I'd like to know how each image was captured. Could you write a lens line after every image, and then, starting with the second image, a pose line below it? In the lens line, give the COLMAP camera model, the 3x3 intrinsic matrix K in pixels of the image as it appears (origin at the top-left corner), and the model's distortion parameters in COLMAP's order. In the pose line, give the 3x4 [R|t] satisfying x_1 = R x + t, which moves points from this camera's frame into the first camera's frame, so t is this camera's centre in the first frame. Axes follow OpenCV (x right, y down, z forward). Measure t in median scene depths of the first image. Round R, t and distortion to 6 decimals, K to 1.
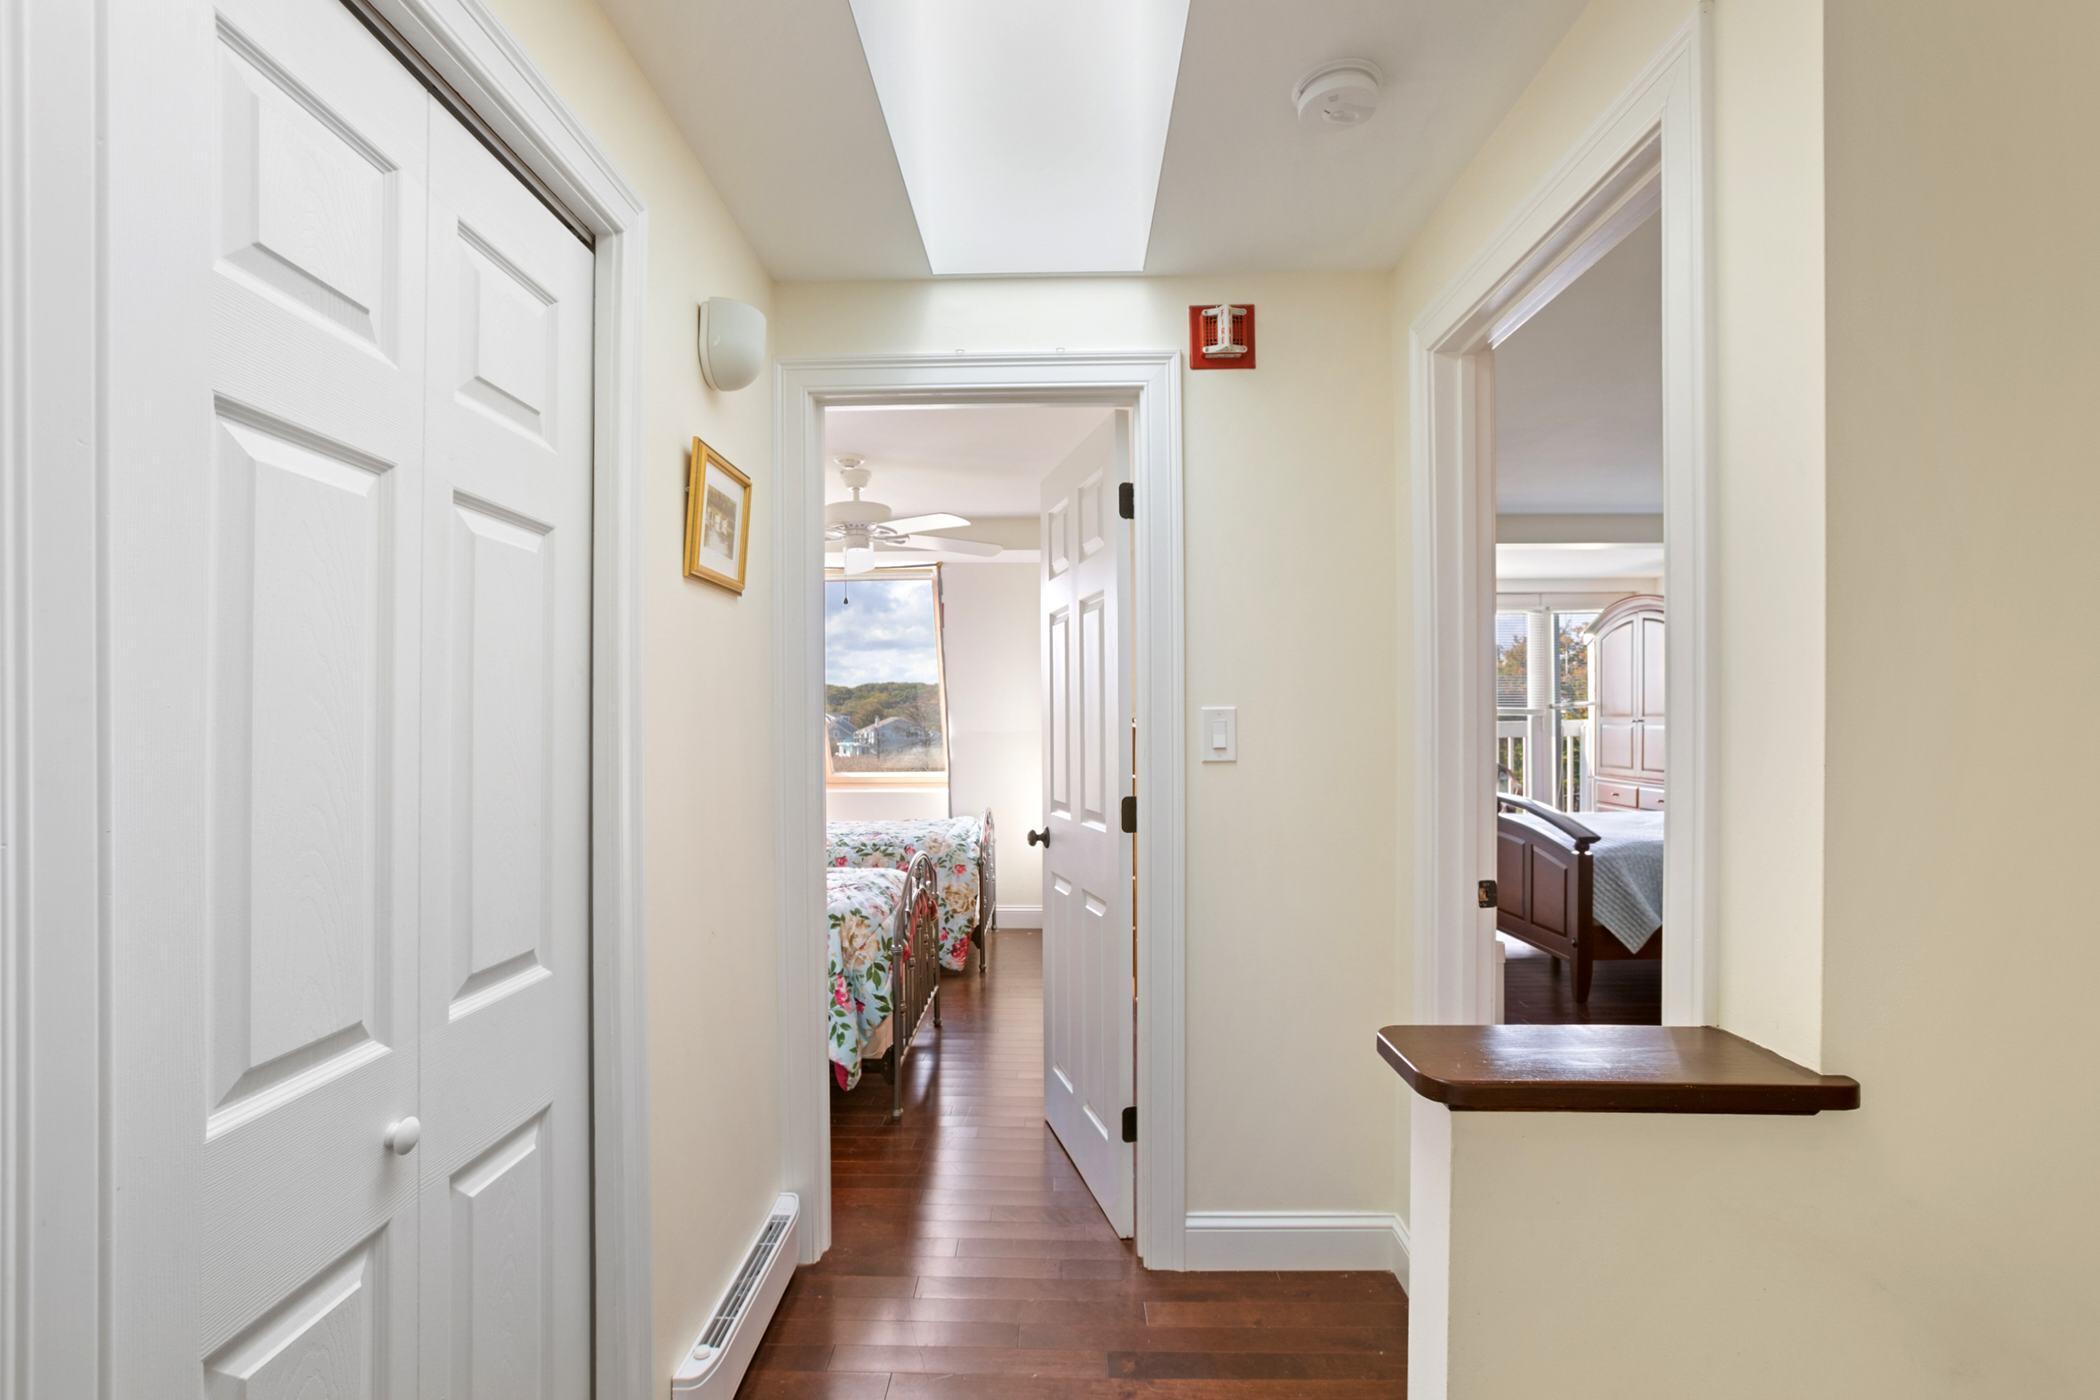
lens RADIAL K [[961.9, 0, 1051.2], [0, 961.9, 720.3], [0, 0, 1]] dist [-0.039865, 0.015014]
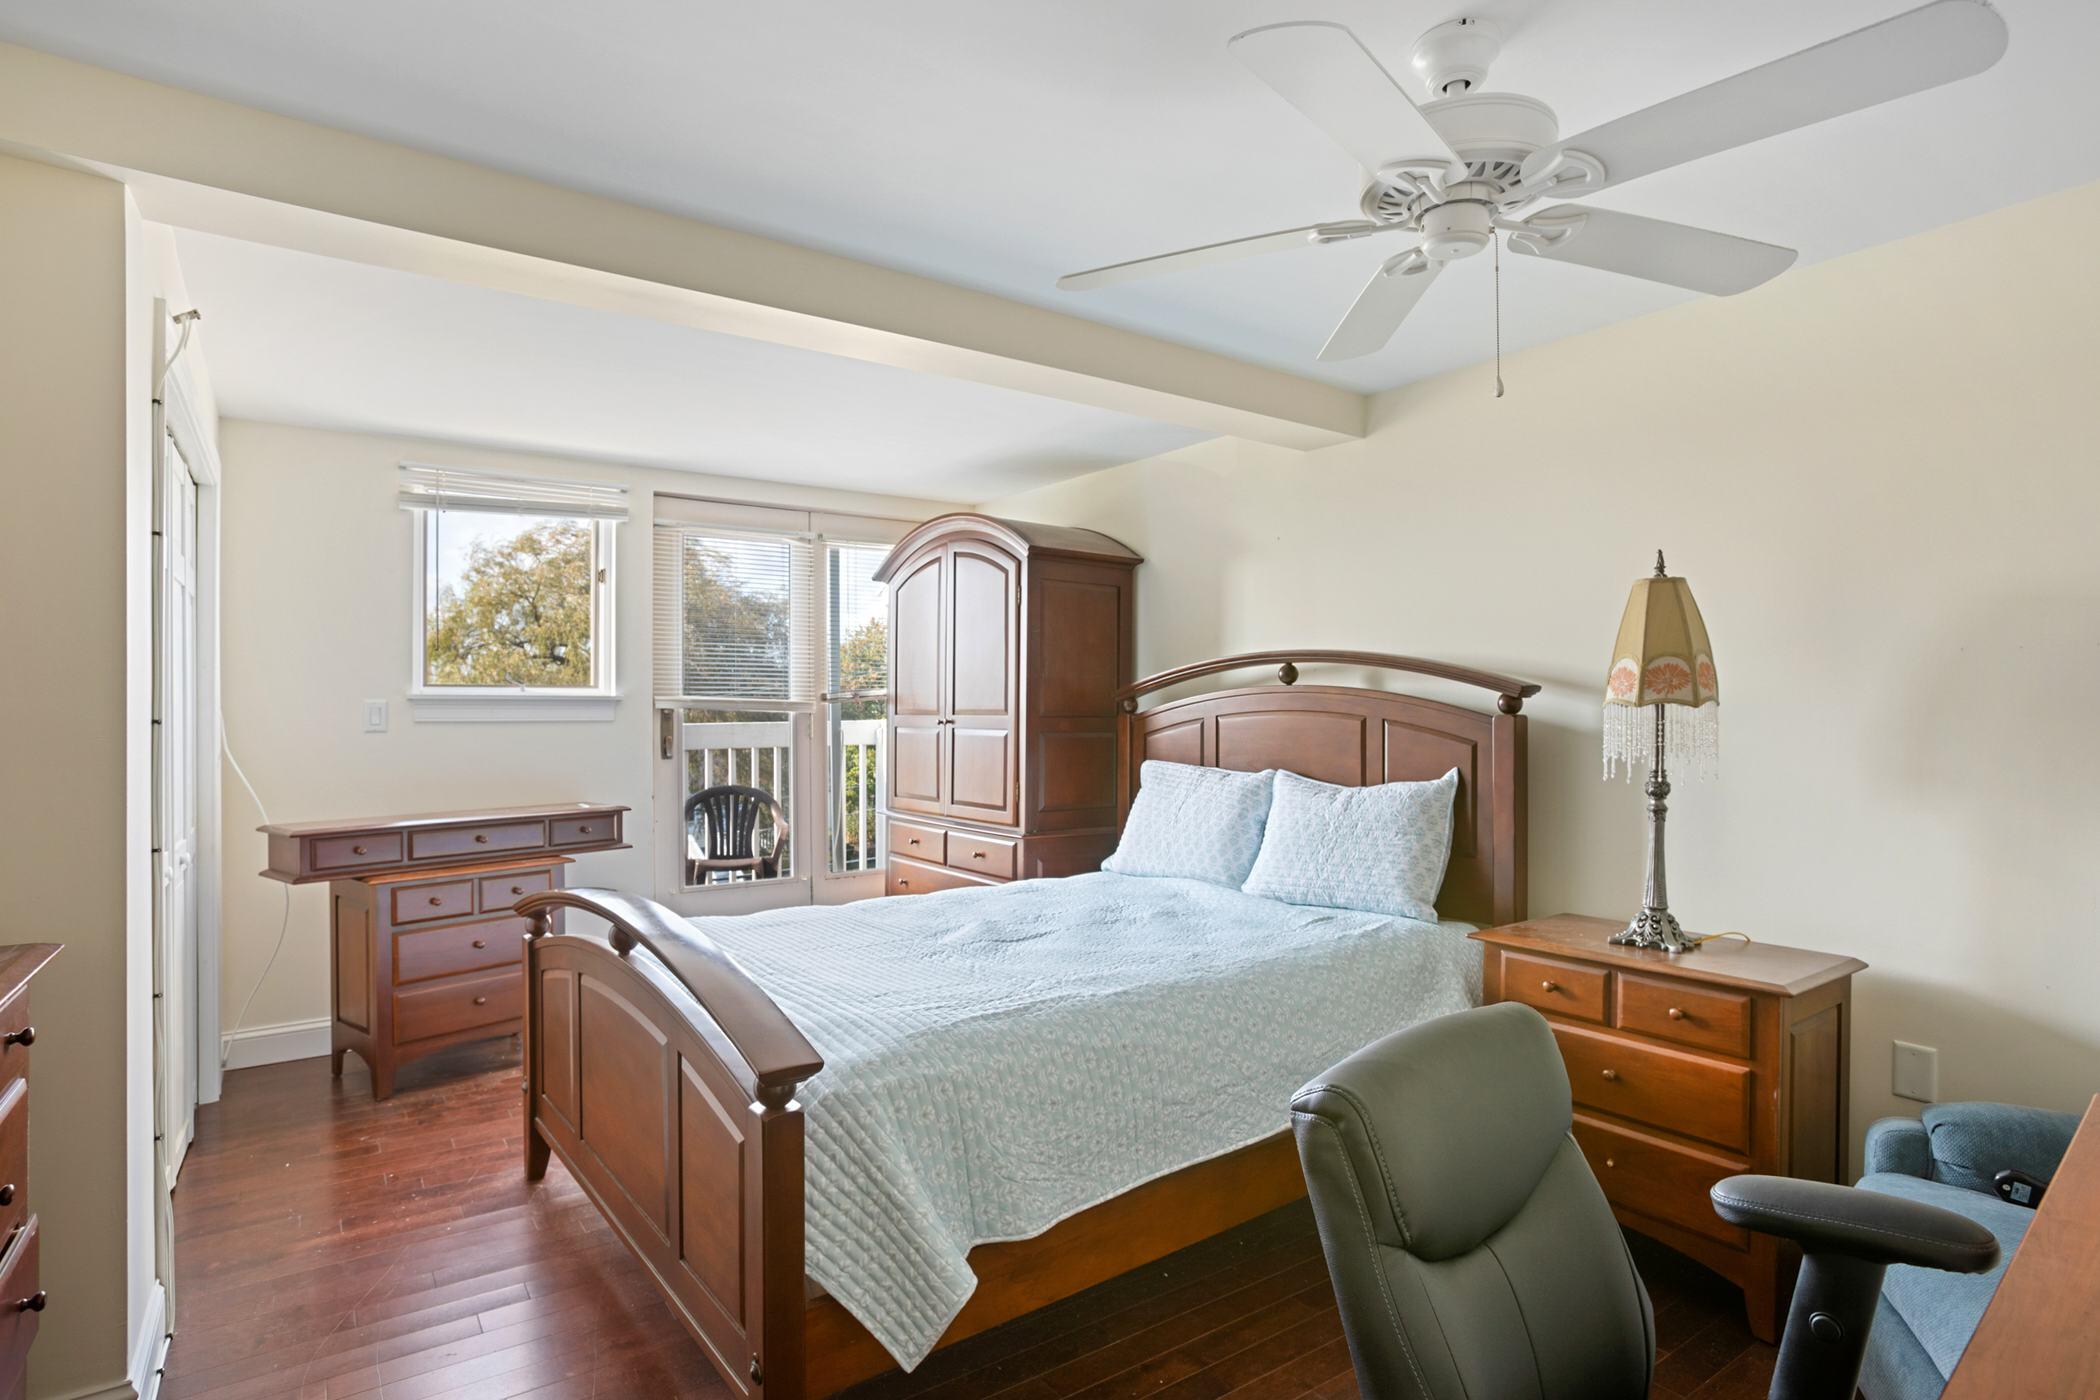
lens RADIAL K [[1117.3, 0, 1044.8], [0, 1117.3, 709.1], [0, 0, 1]] dist [0.002933, 0.007423]
pose [[0.809773, 0.006842, 0.586703, 0.248126], [-0.002561, 0.999964, -0.008127, -0.001795], [-0.586737, 0.005078, 0.809761, 0.381514]]
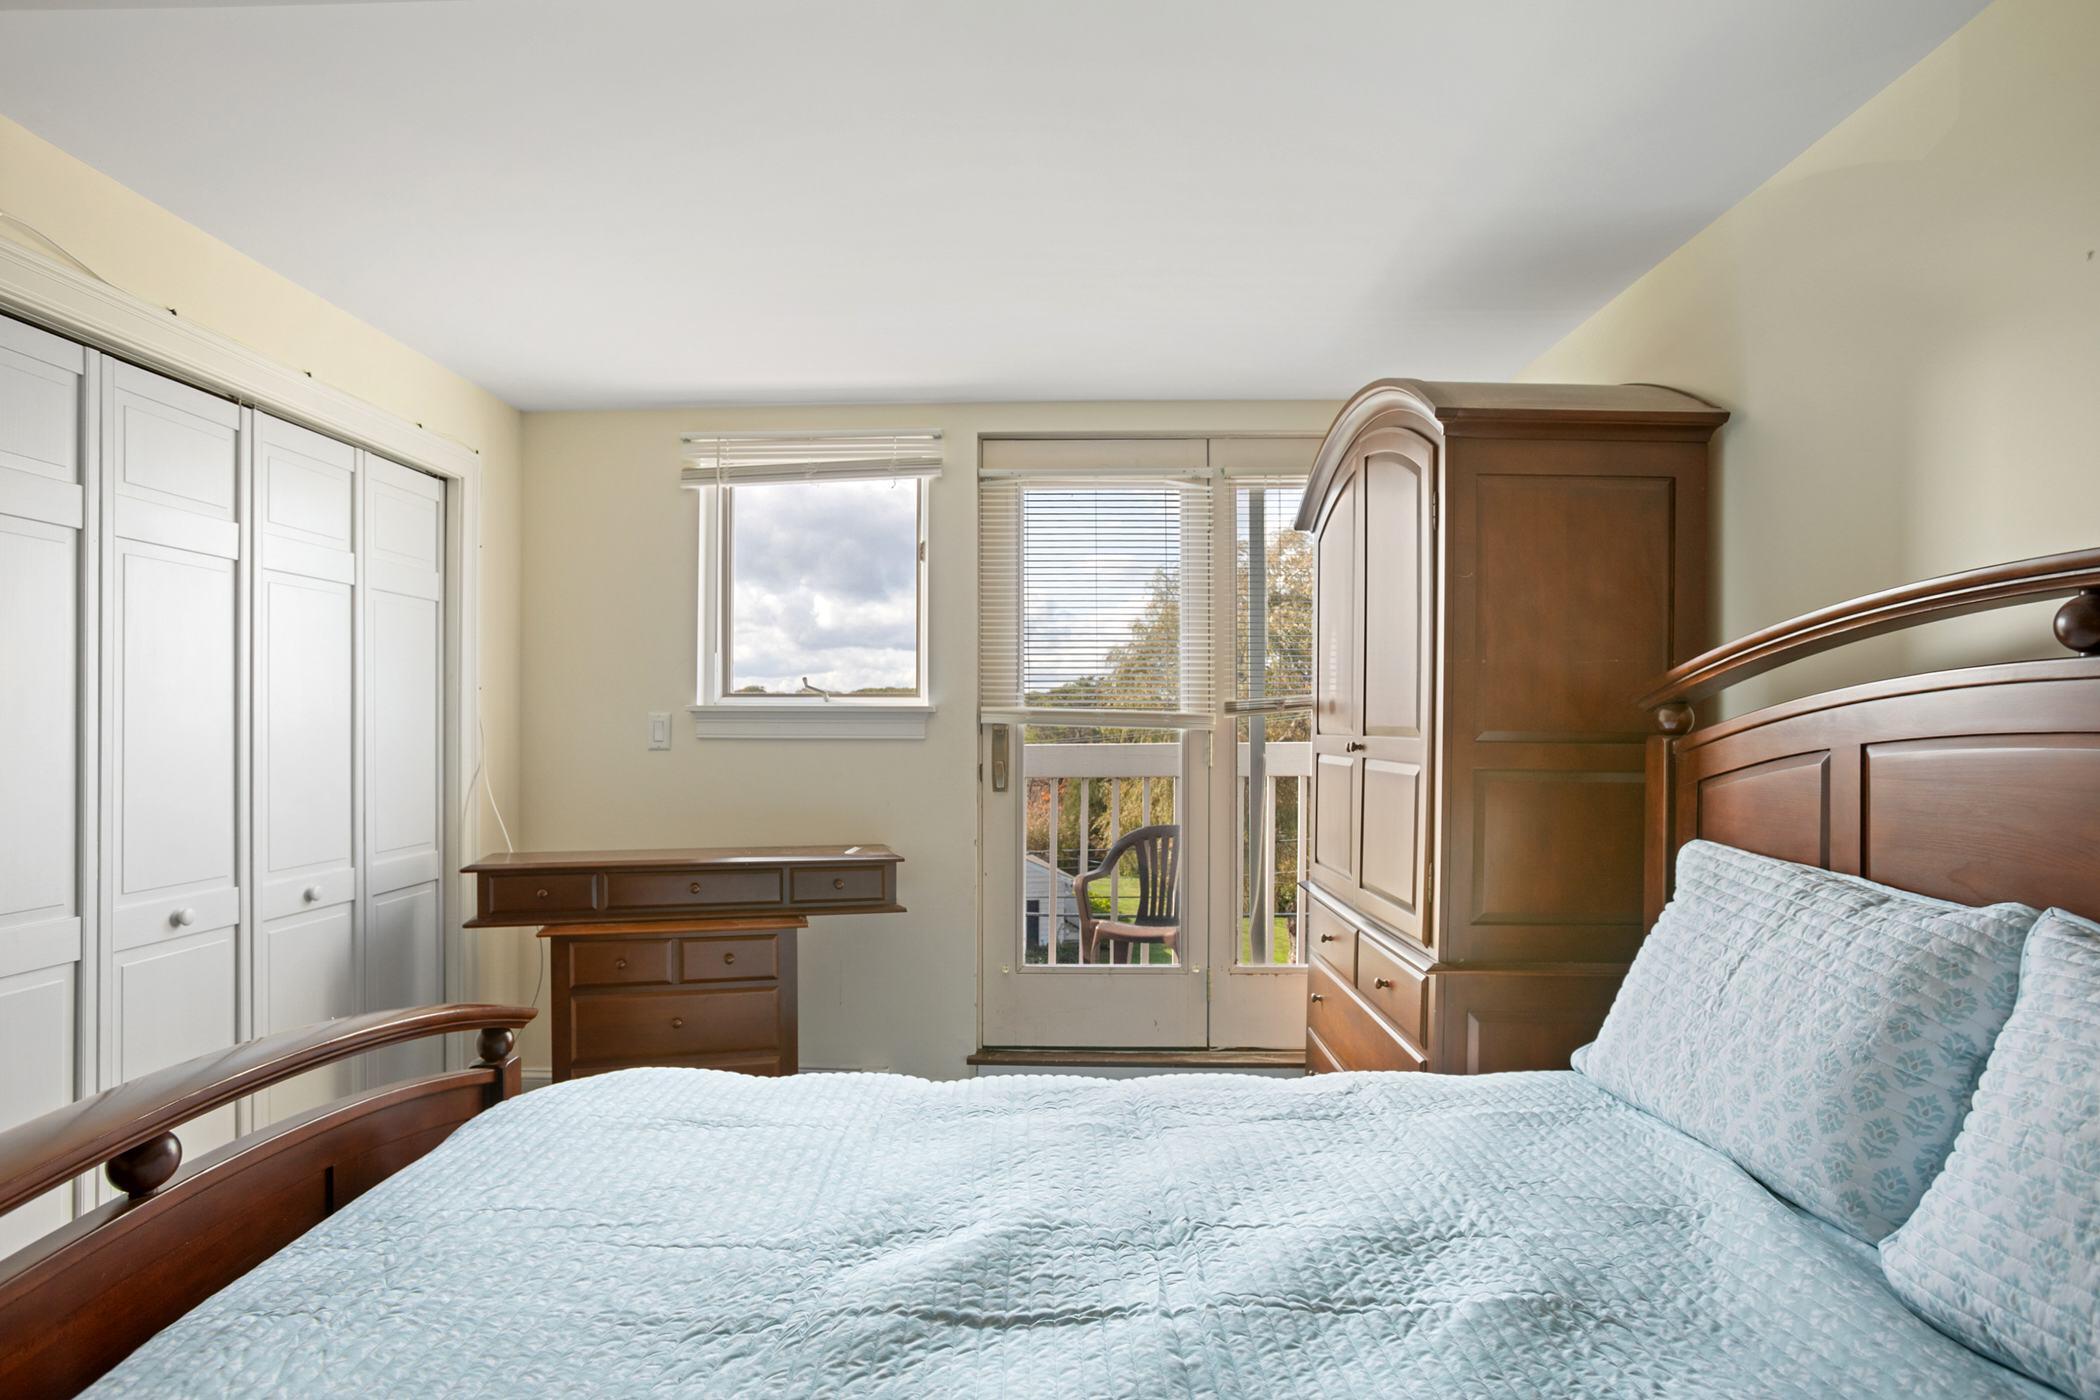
lens RADIAL K [[1117.3, 0, 1033.0], [0, 1117.3, 727.3], [0, 0, 1]] dist [0.002933, 0.007423]
pose [[0.999862, 0.010174, -0.013155, 0.506887], [-0.010192, 0.999947, -0.001314, -0.004967], [0.013141, 0.001448, 0.999913, 0.576870]]
